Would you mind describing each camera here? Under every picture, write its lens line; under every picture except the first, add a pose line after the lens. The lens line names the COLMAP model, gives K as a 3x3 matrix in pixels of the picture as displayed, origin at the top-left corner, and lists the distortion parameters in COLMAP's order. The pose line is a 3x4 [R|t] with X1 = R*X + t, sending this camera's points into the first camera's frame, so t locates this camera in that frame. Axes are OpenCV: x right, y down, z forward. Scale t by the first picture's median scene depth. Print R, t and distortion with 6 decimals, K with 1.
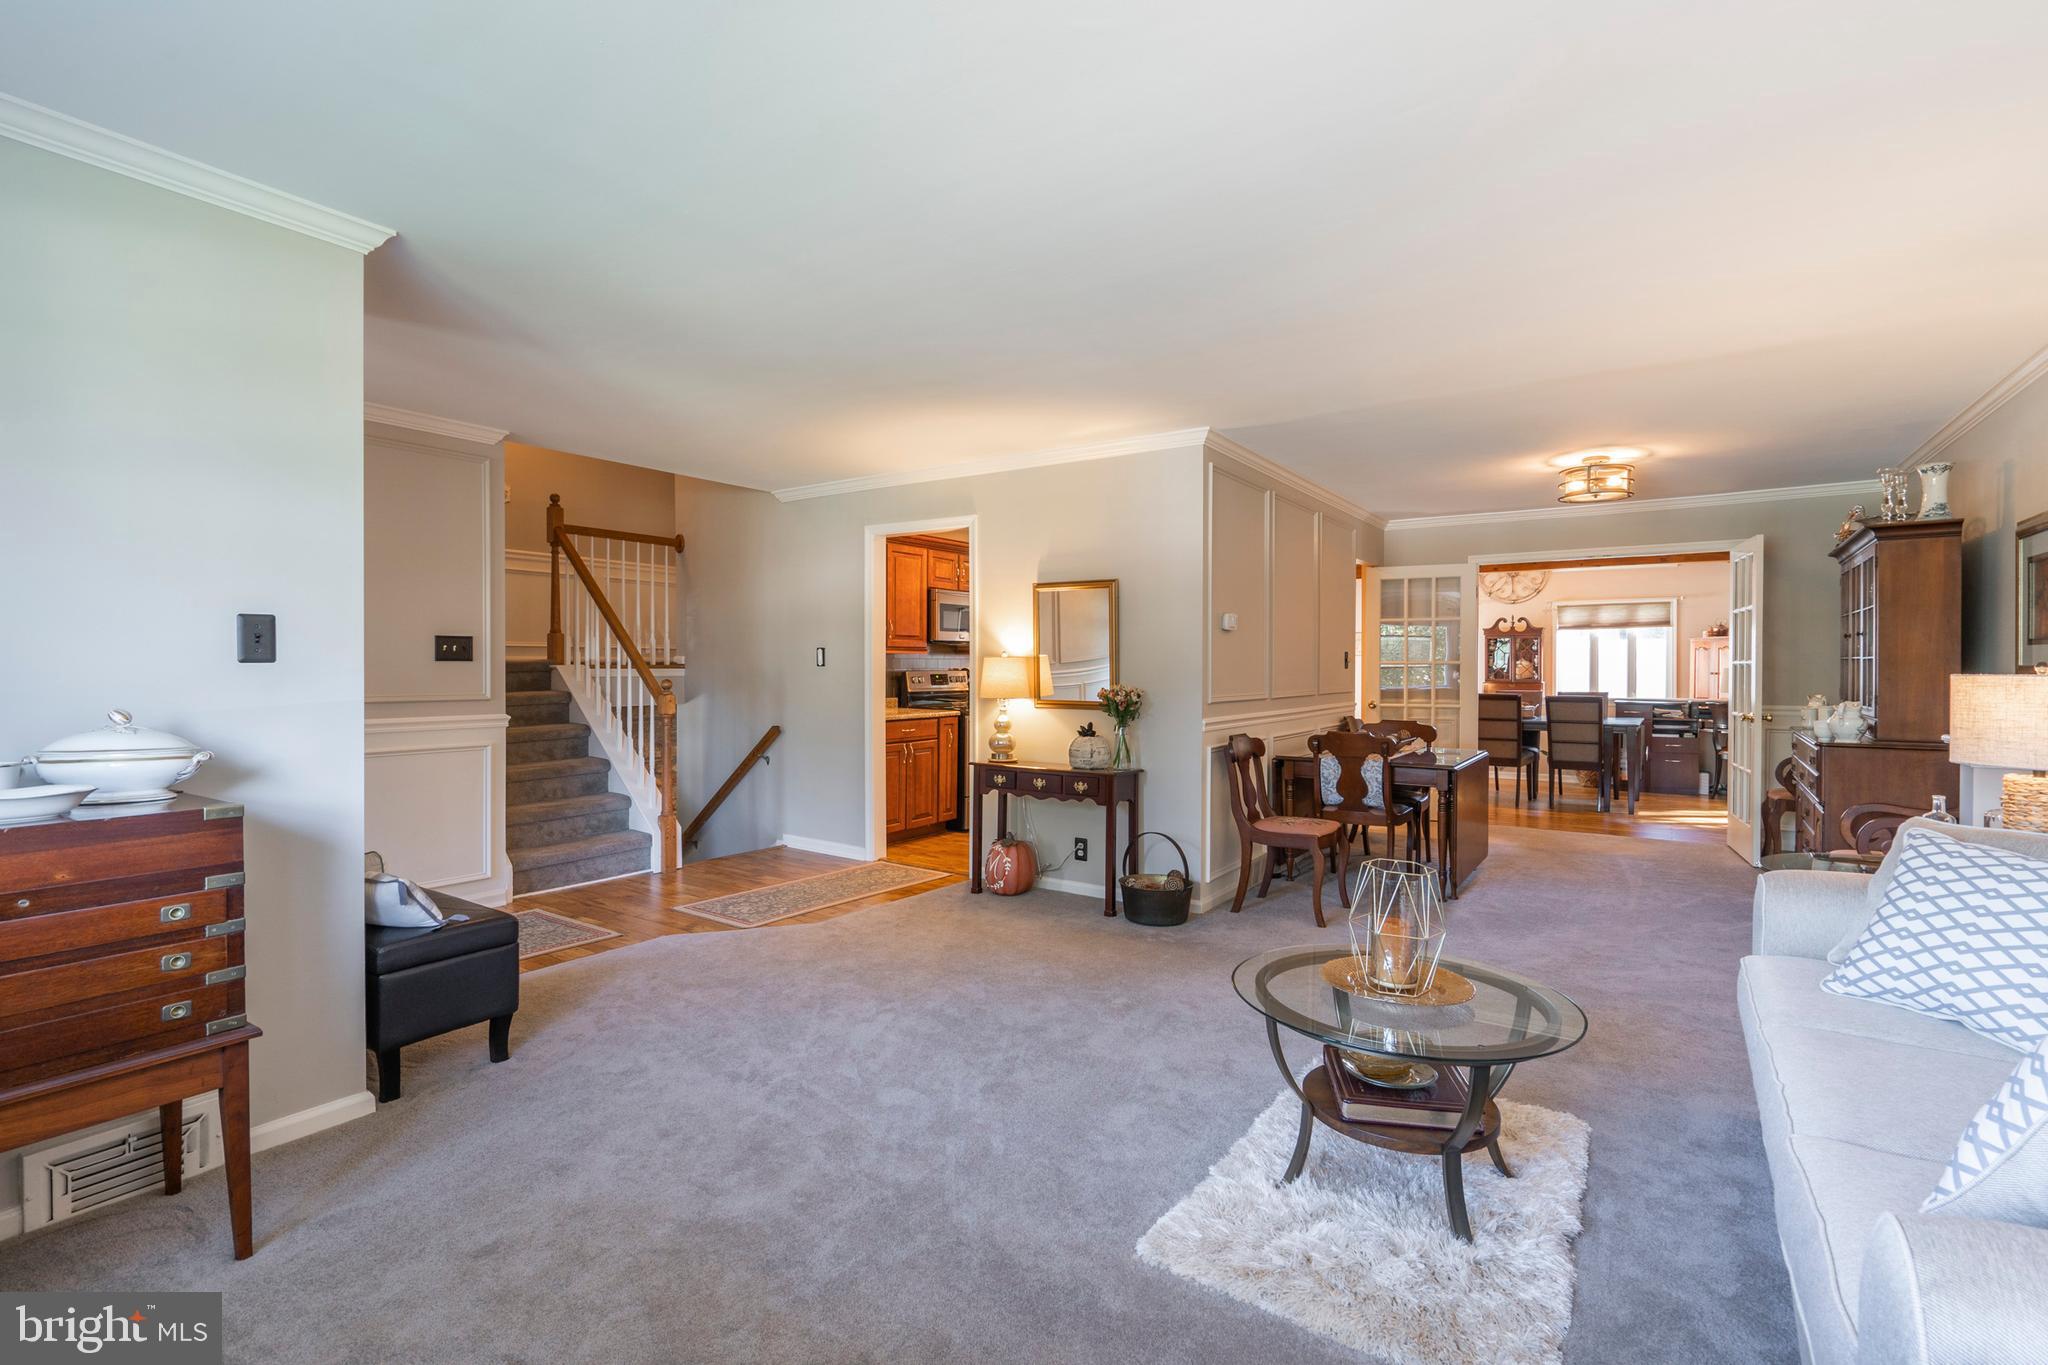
lens RADIAL K [[961.2, 0, 1024.0], [0, 961.2, 682.5], [0, 0, 1]] dist [-0.001674, -0.000145]
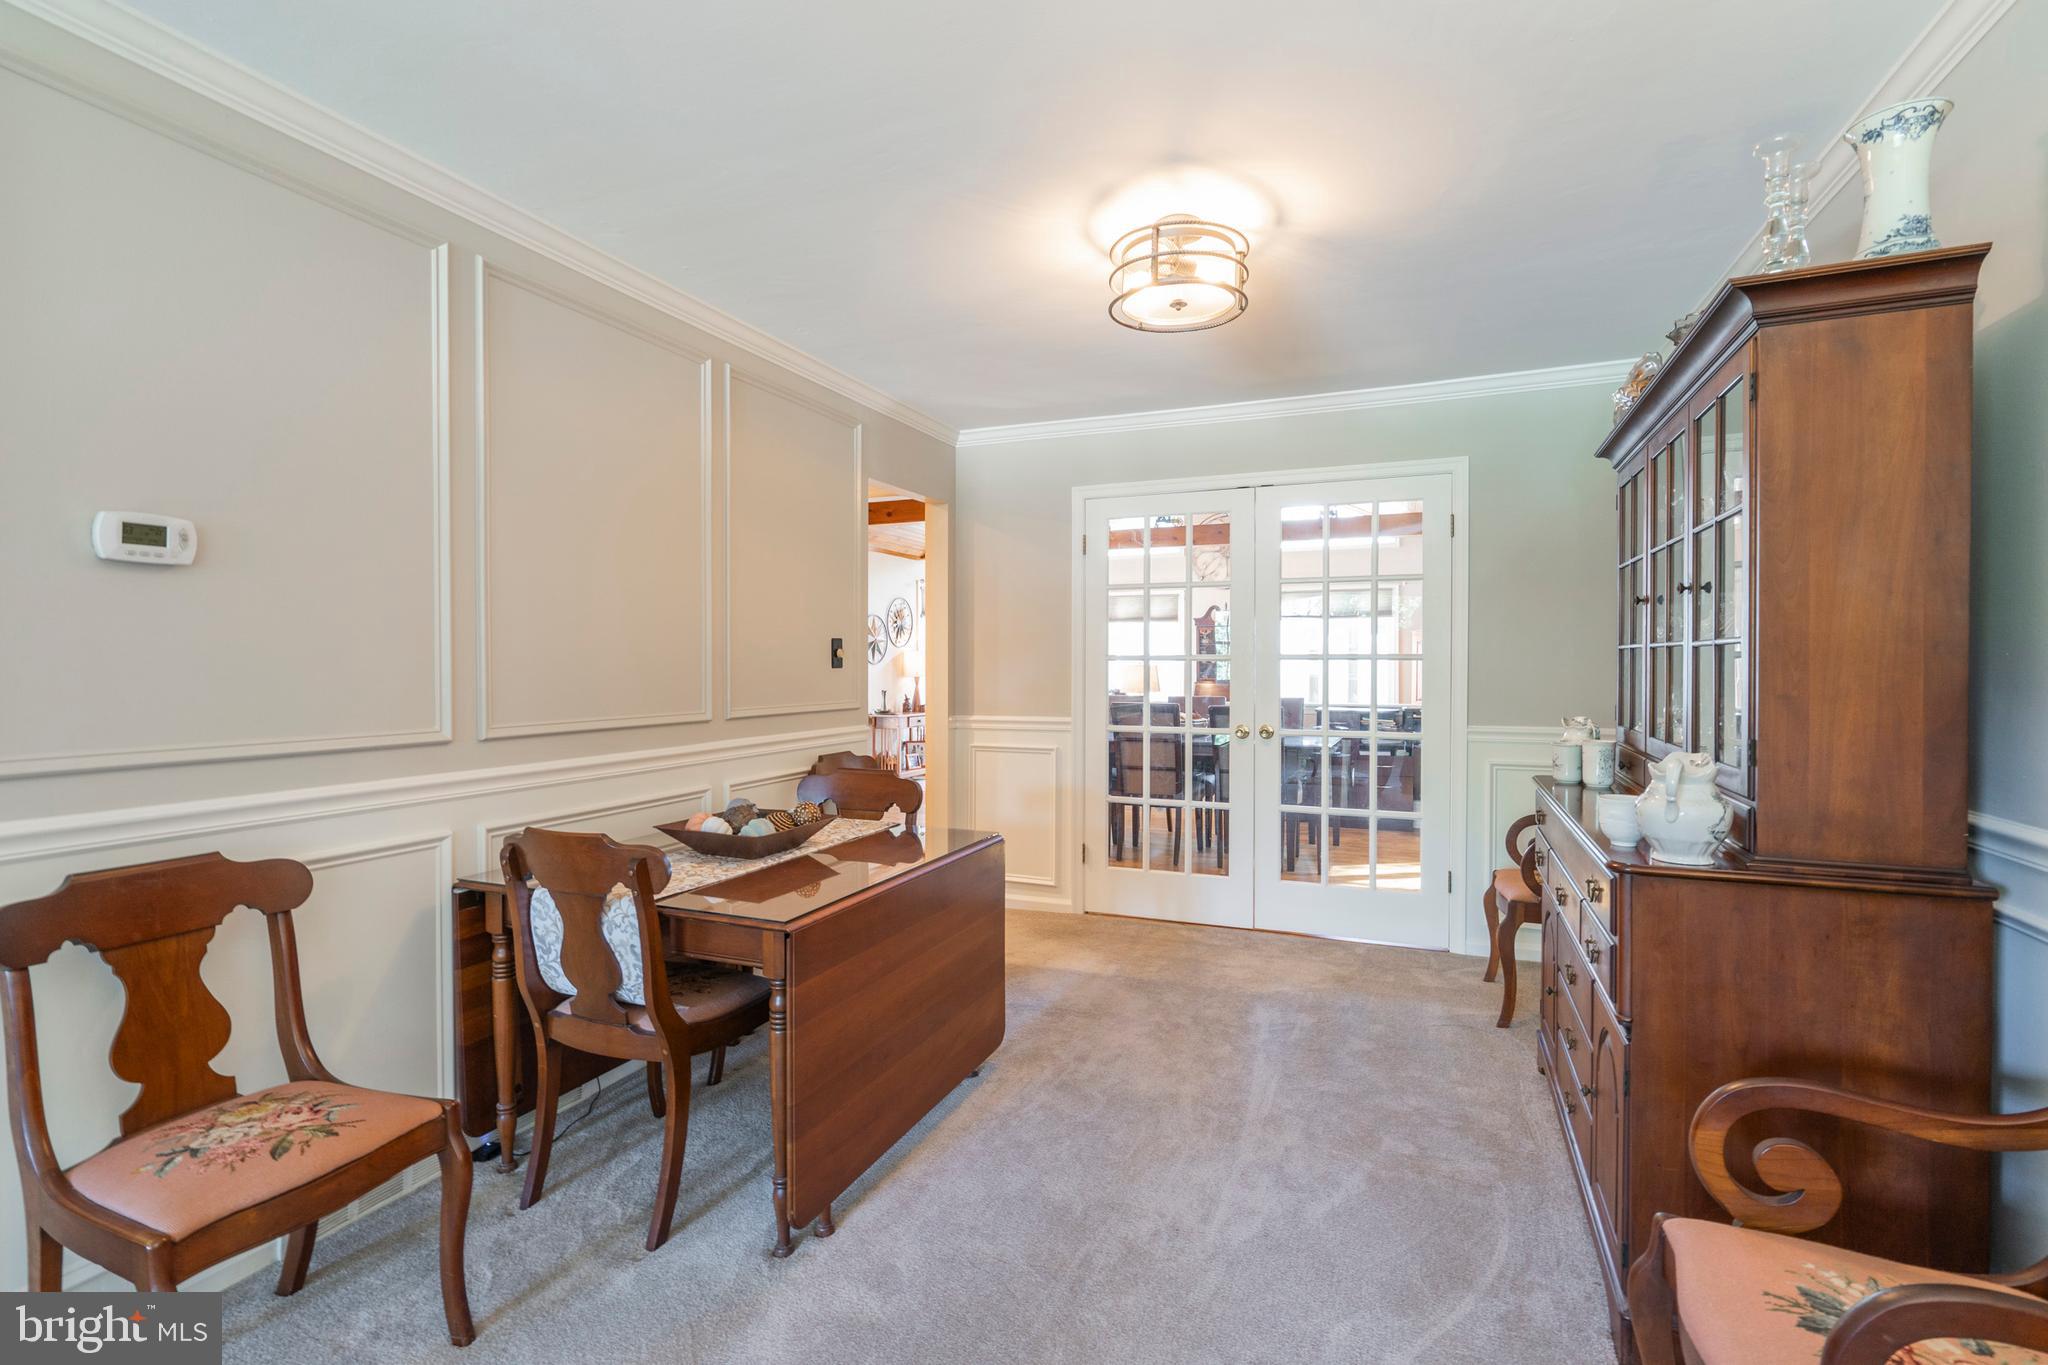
lens RADIAL K [[941.9, 0, 1024.0], [0, 941.9, 682.5], [0, 0, 1]] dist [-0.001942, -0.000176]
pose [[0.980368, -0.006740, 0.197062, 0.402235], [0.006108, 0.999974, 0.003817, -0.008984], [-0.197082, -0.002538, 0.980384, 0.522490]]
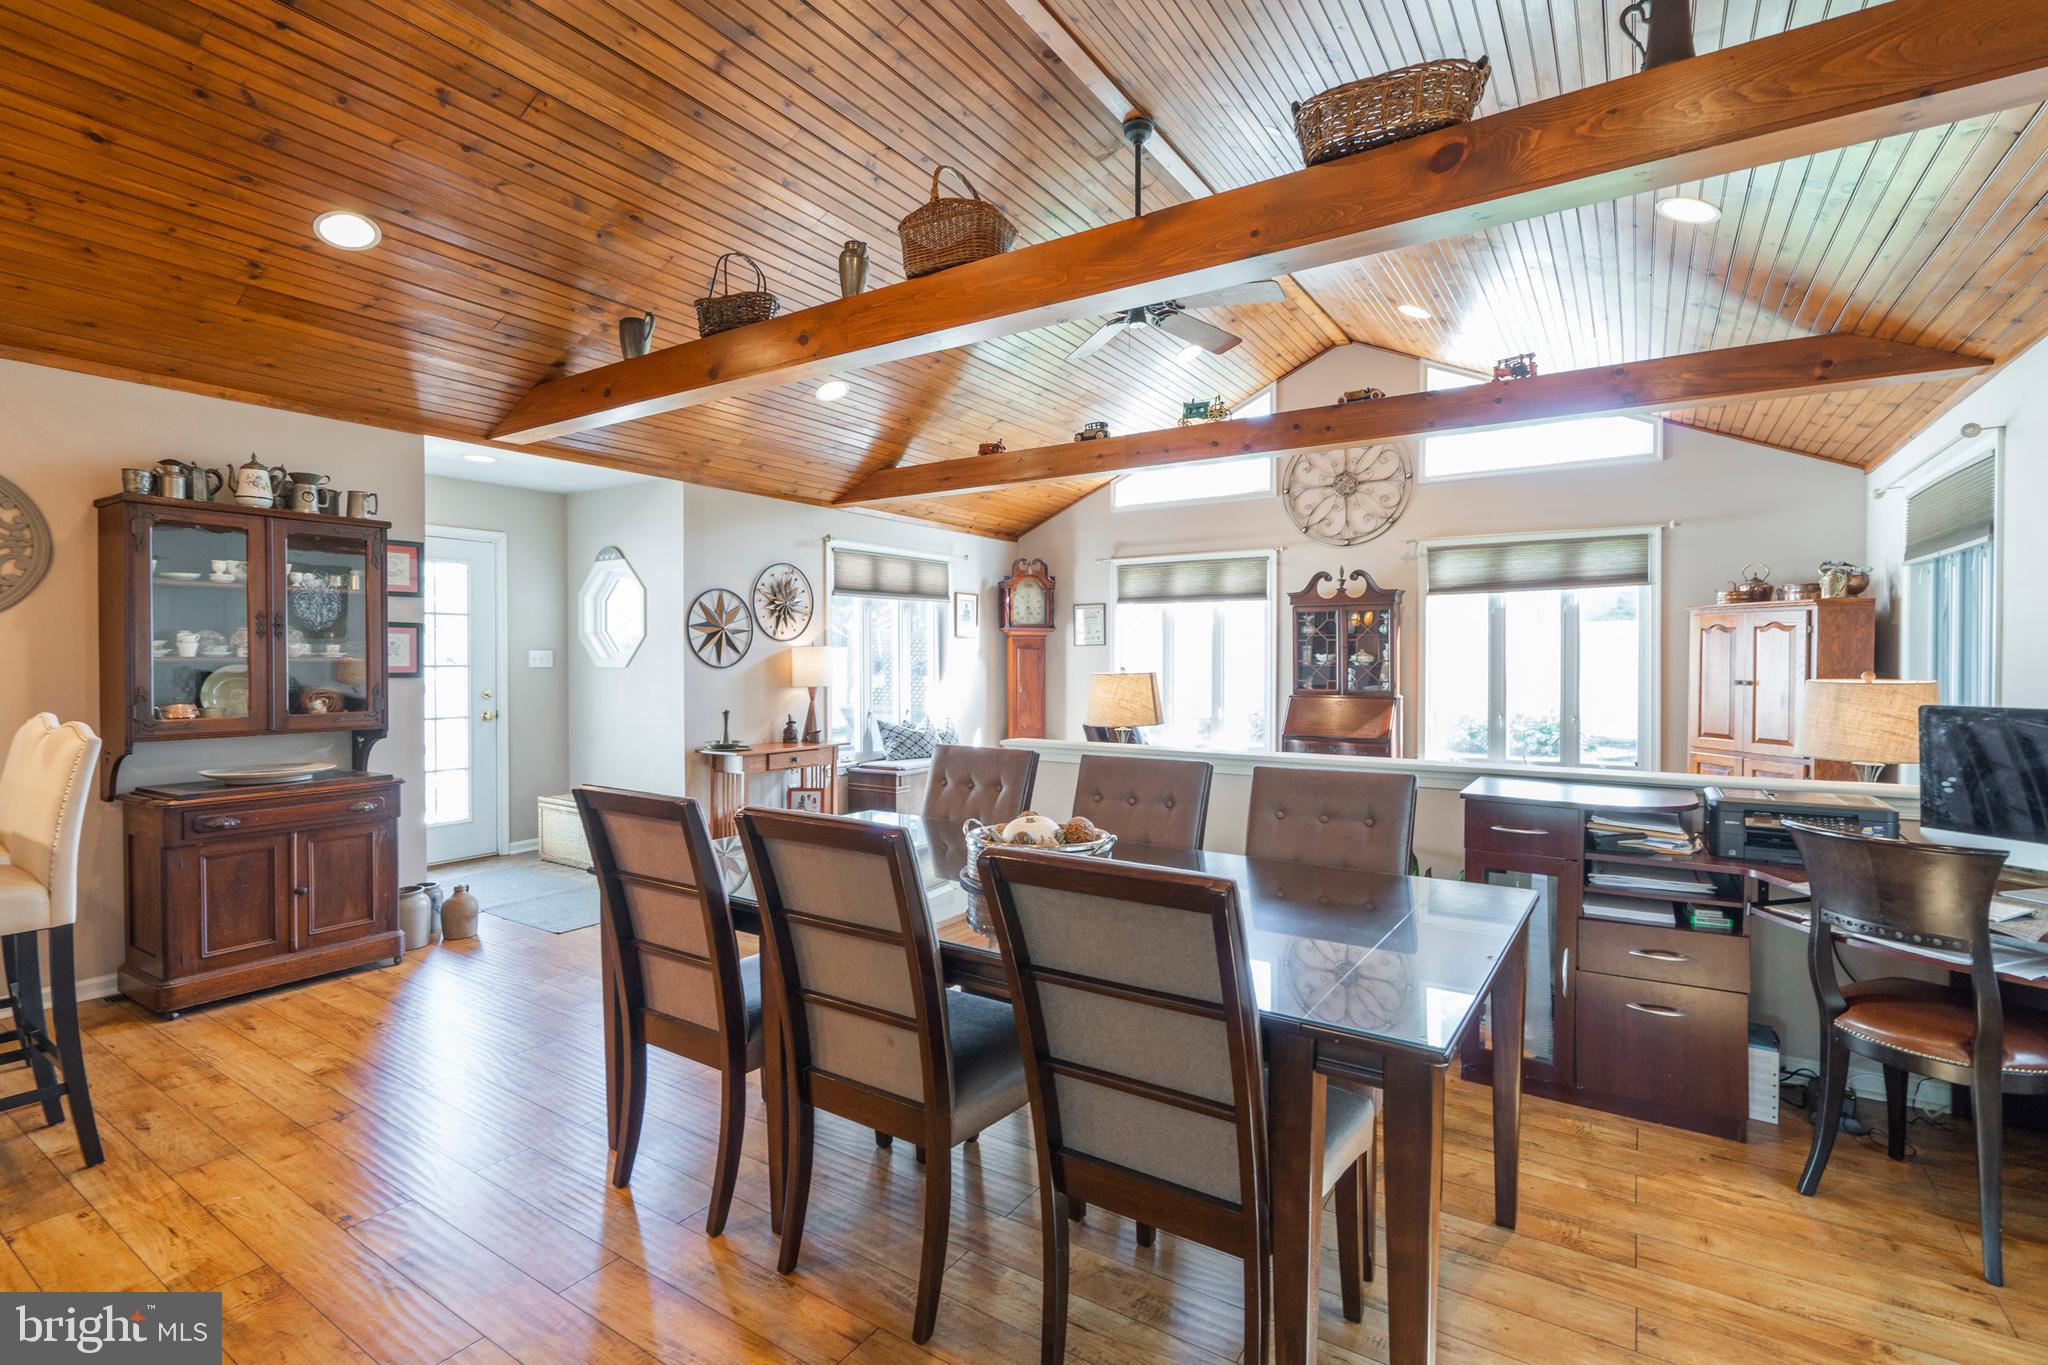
lens RADIAL K [[973.3, 0, 968.9], [0, 973.3, 657.9], [0, 0, 1]] dist [0.000393, -0.000026]
pose [[0.999644, 0.000366, -0.026682, 0.762362], [-0.000756, 0.999893, -0.014589, -0.031524], [0.026674, 0.014604, 0.999538, 1.118601]]
